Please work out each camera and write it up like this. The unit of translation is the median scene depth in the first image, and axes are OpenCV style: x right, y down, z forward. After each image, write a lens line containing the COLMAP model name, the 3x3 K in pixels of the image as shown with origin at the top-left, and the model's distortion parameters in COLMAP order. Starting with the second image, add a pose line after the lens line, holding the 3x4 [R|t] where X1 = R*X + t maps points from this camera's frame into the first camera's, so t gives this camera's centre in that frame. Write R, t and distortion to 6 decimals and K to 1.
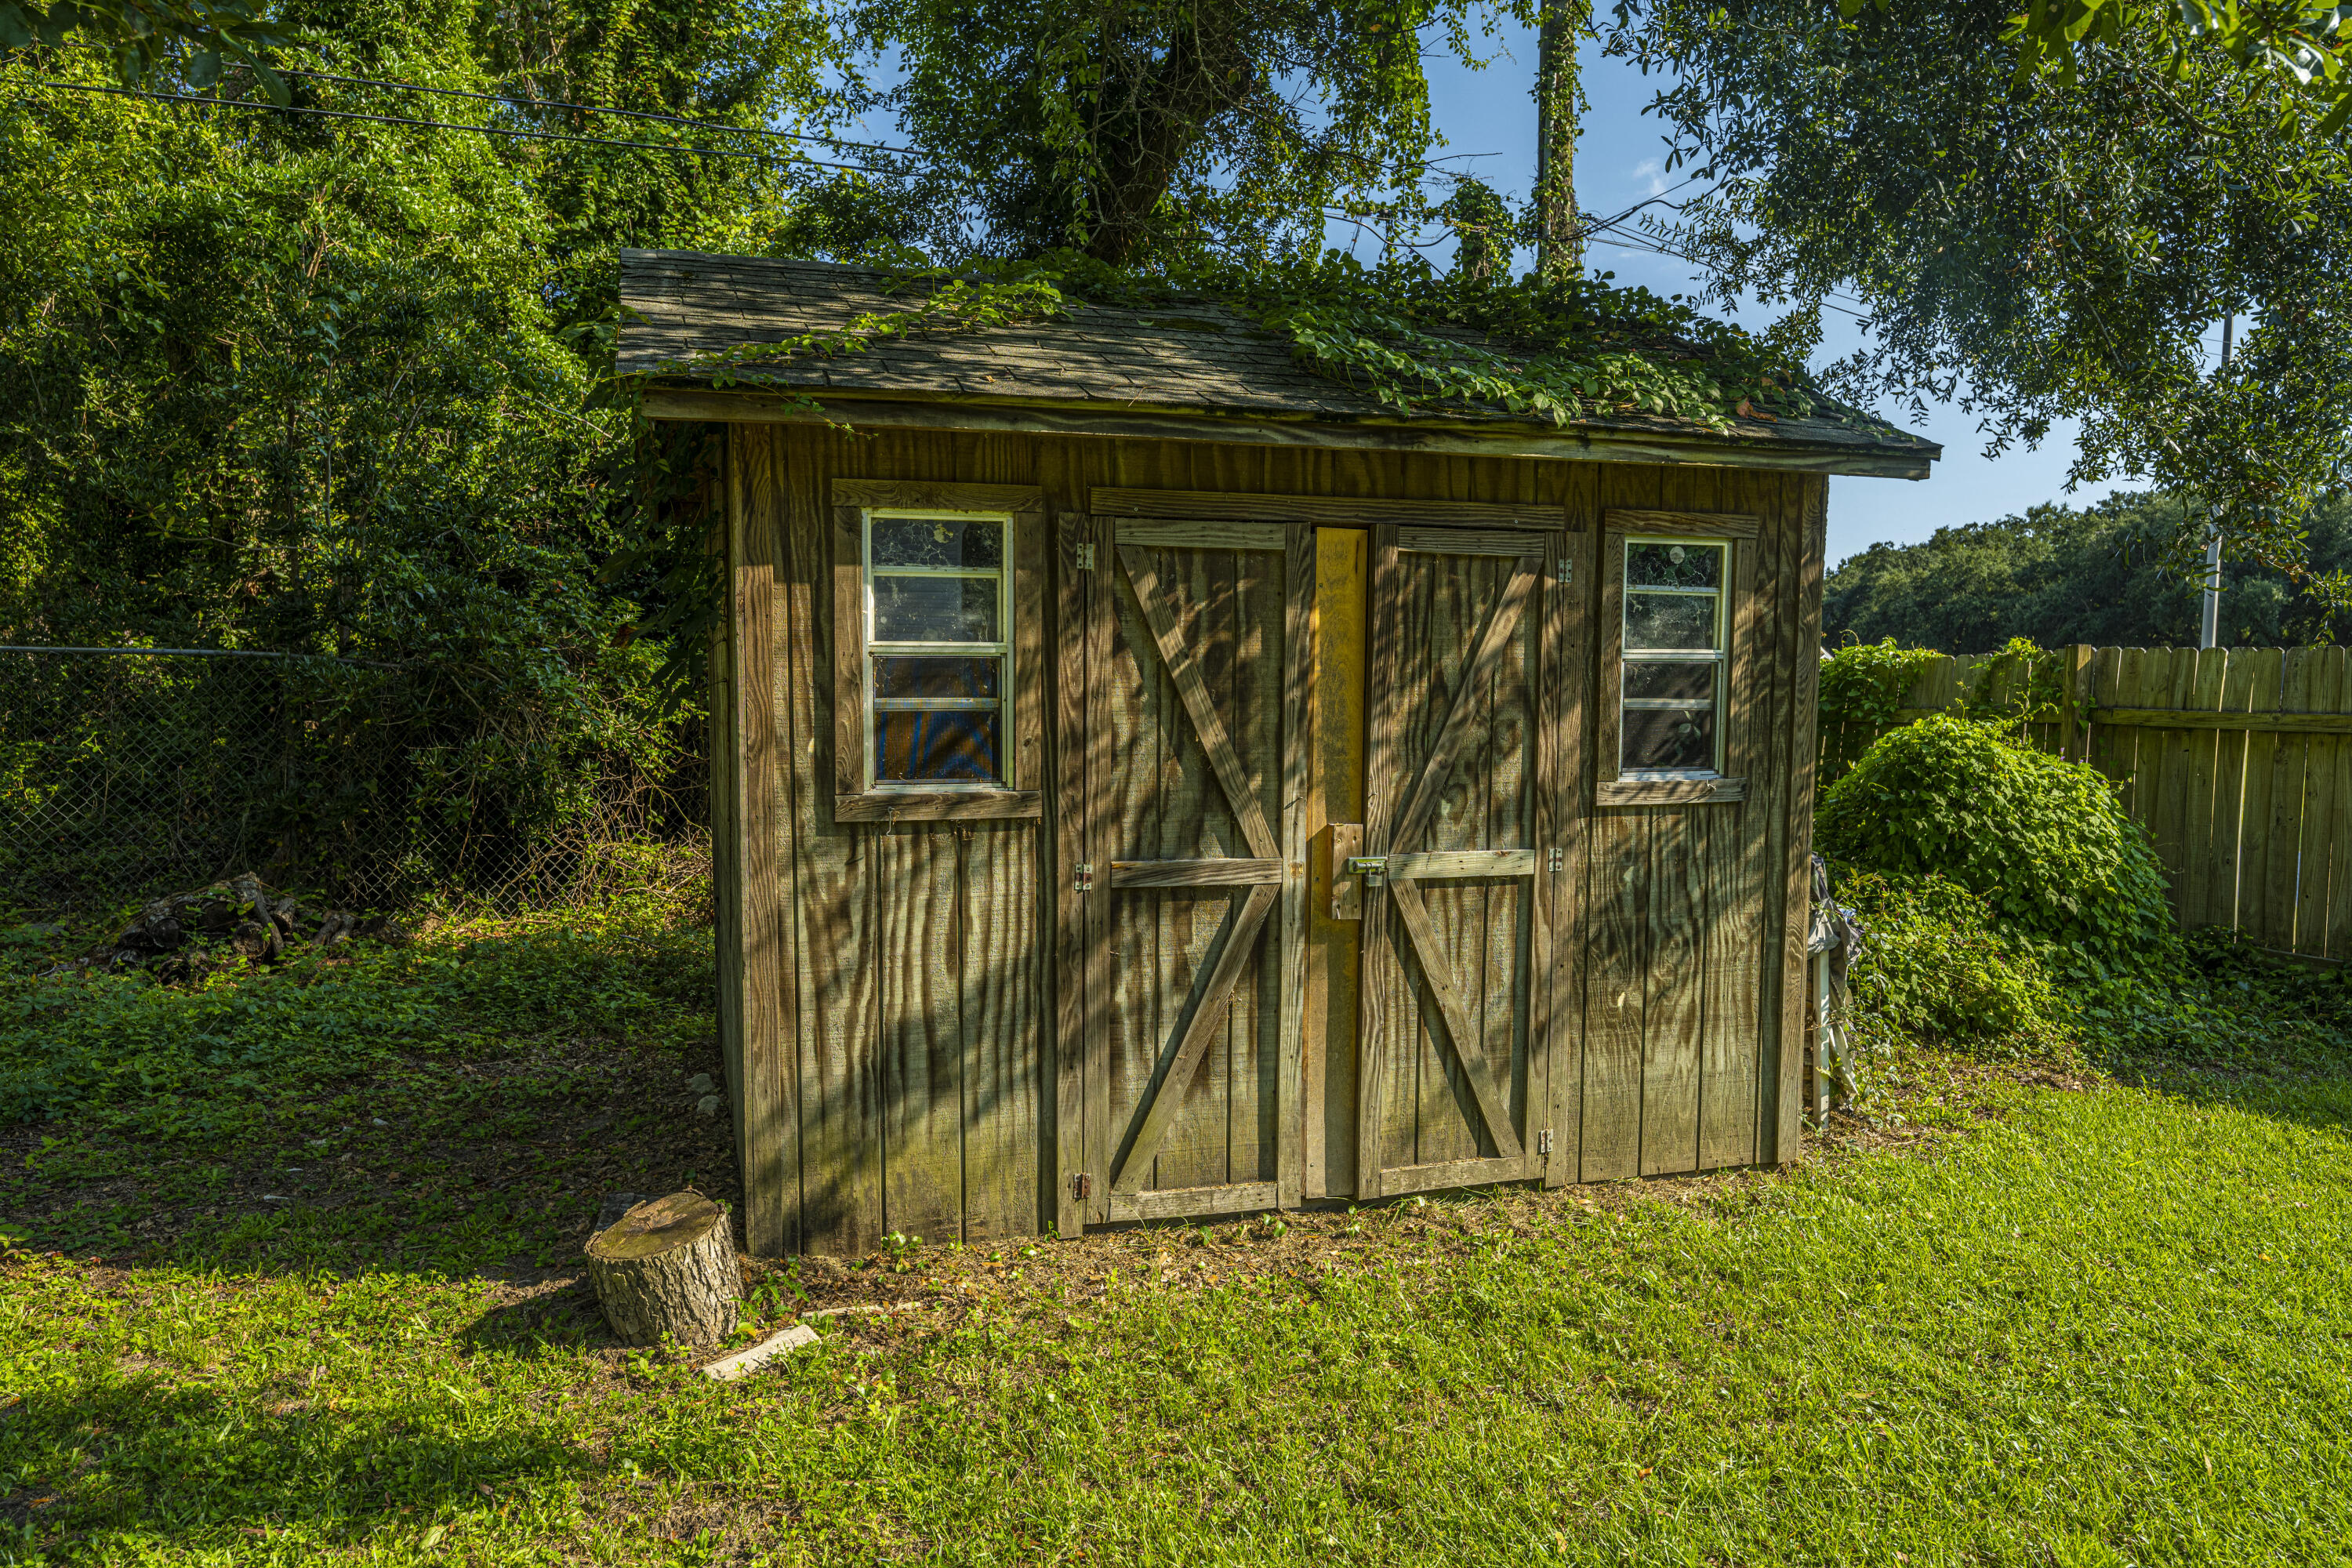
lens RADIAL K [[1573.7, 0, 1176.0], [0, 1573.7, 784.0], [0, 0, 1]] dist [0.000063, -0.000420]
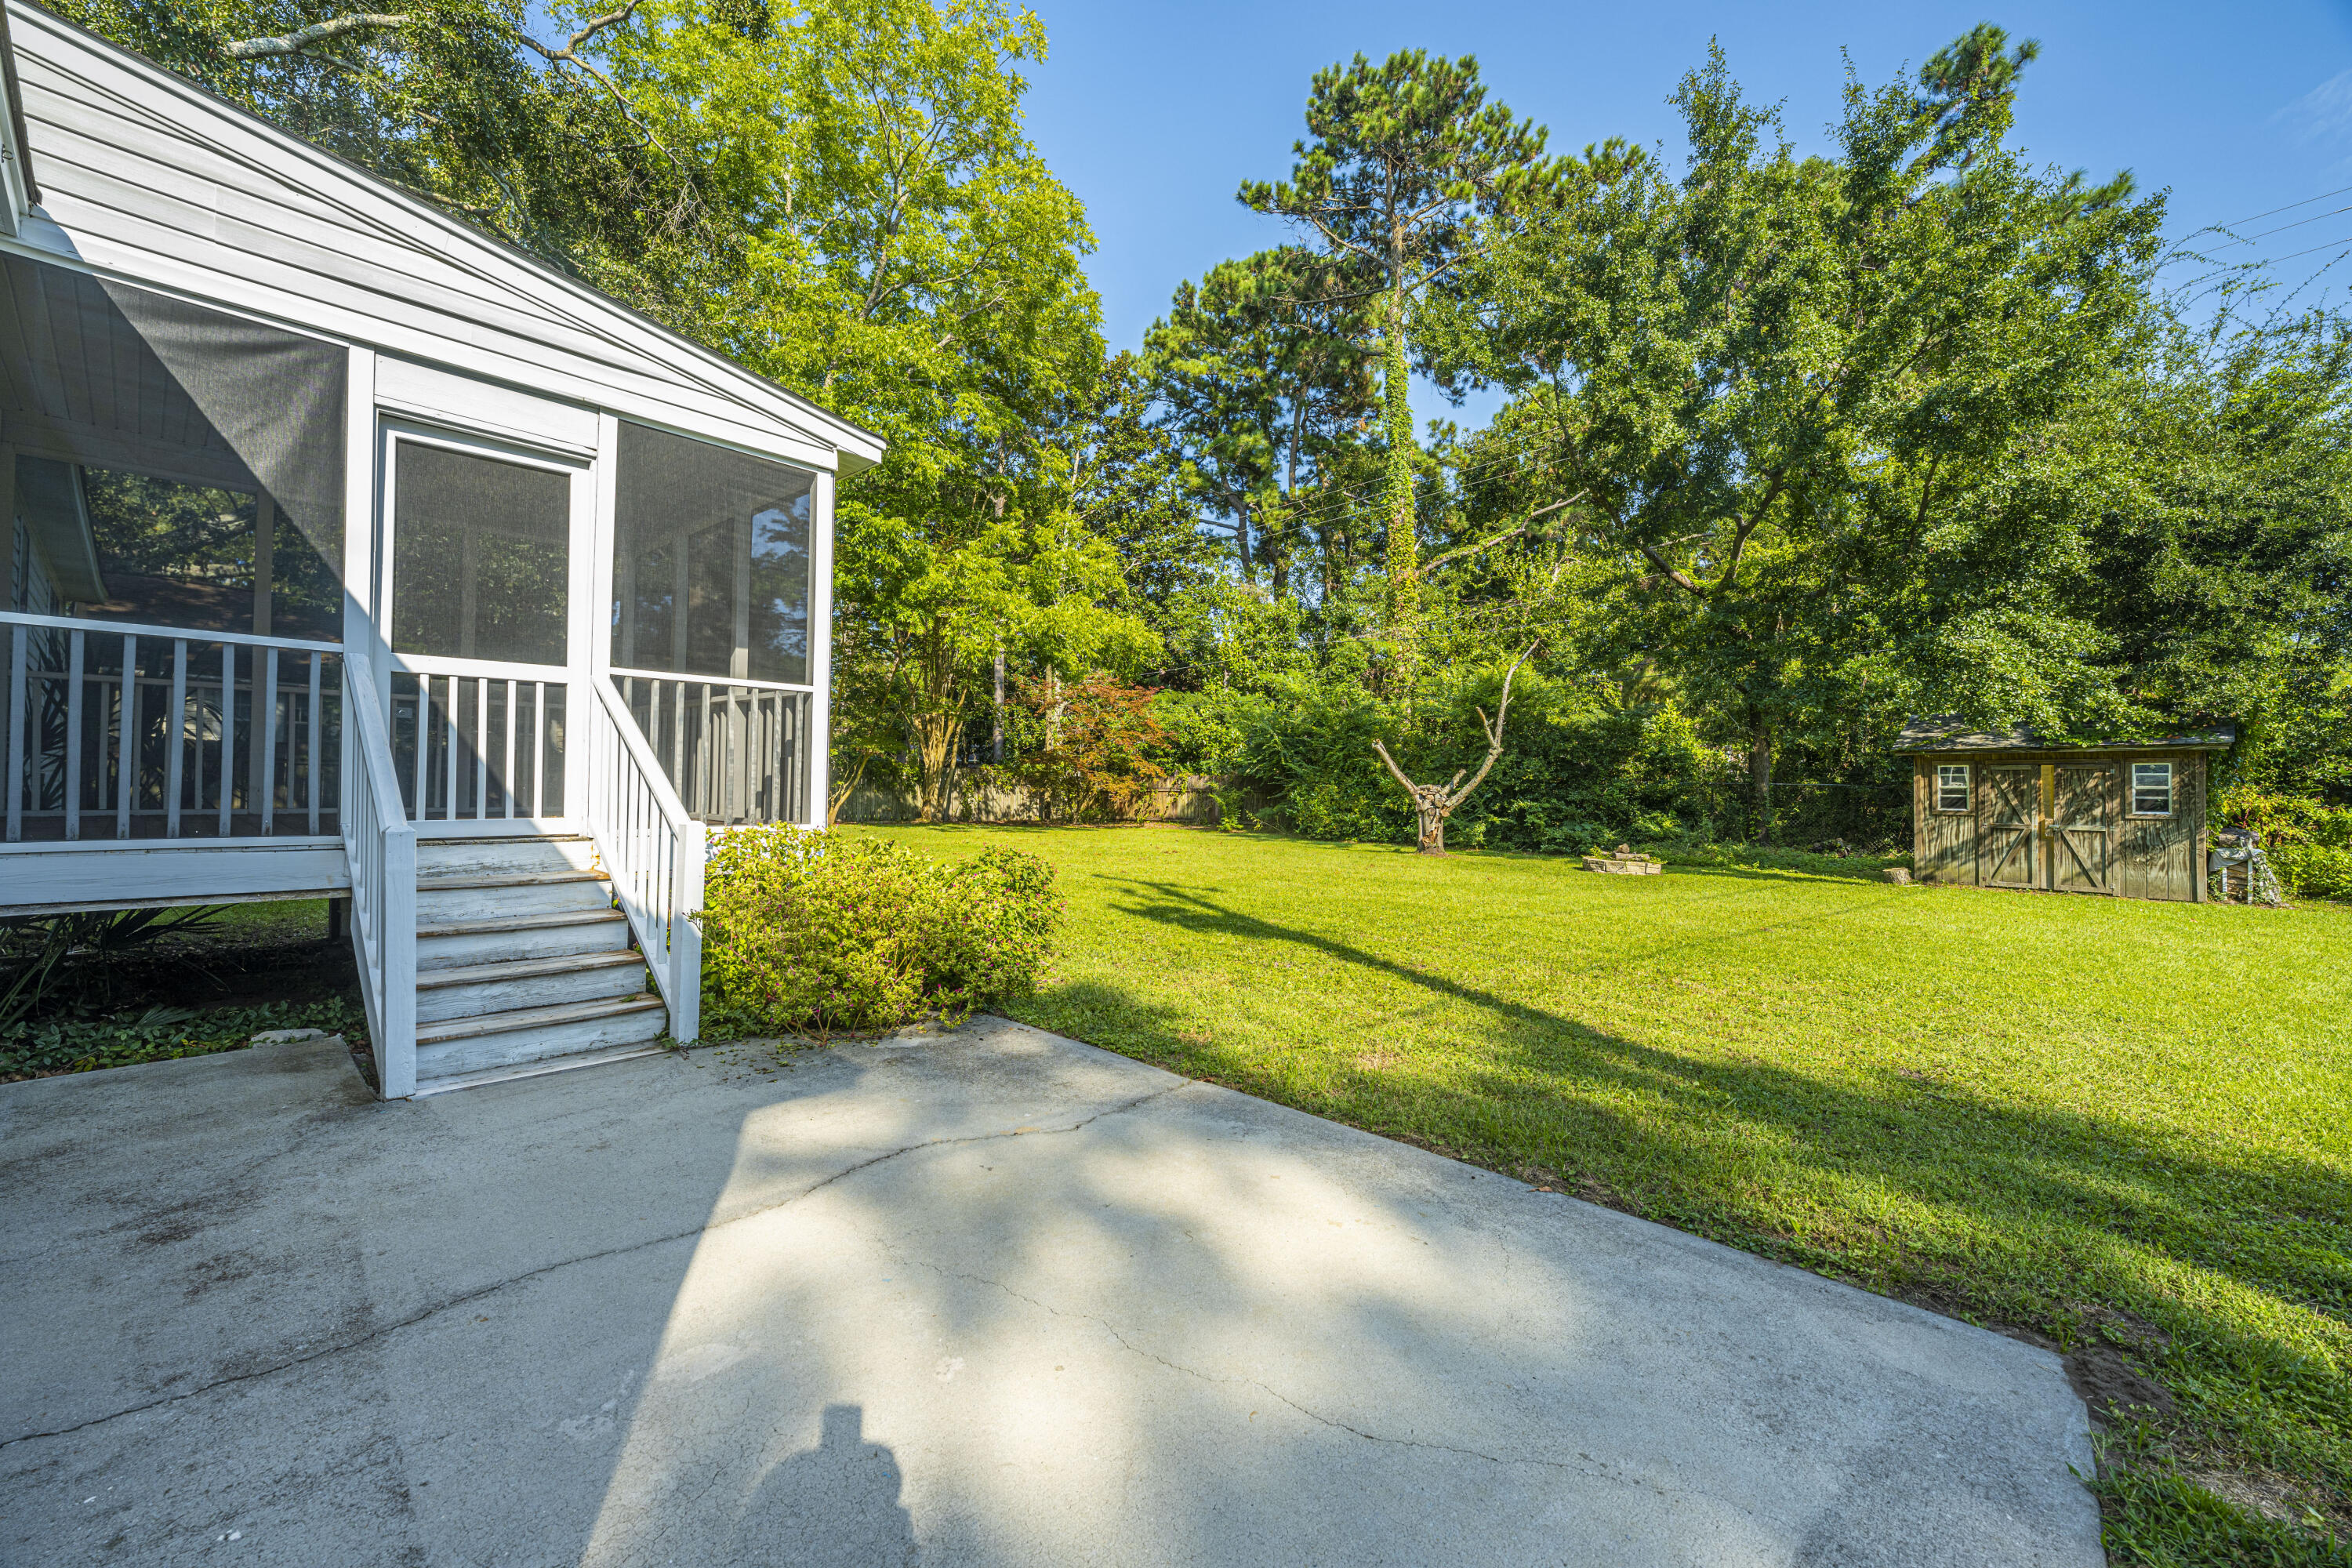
lens RADIAL K [[929.5, 0, 1168.4], [0, 929.5, 777.8], [0, 0, 1]] dist [0.000000, 0.000062]
pose [[0.391032, -0.010853, -0.920313, 1.881281], [-0.063689, 0.997214, -0.038821, 0.202655], [0.918171, 0.073795, 0.389251, -3.065927]]
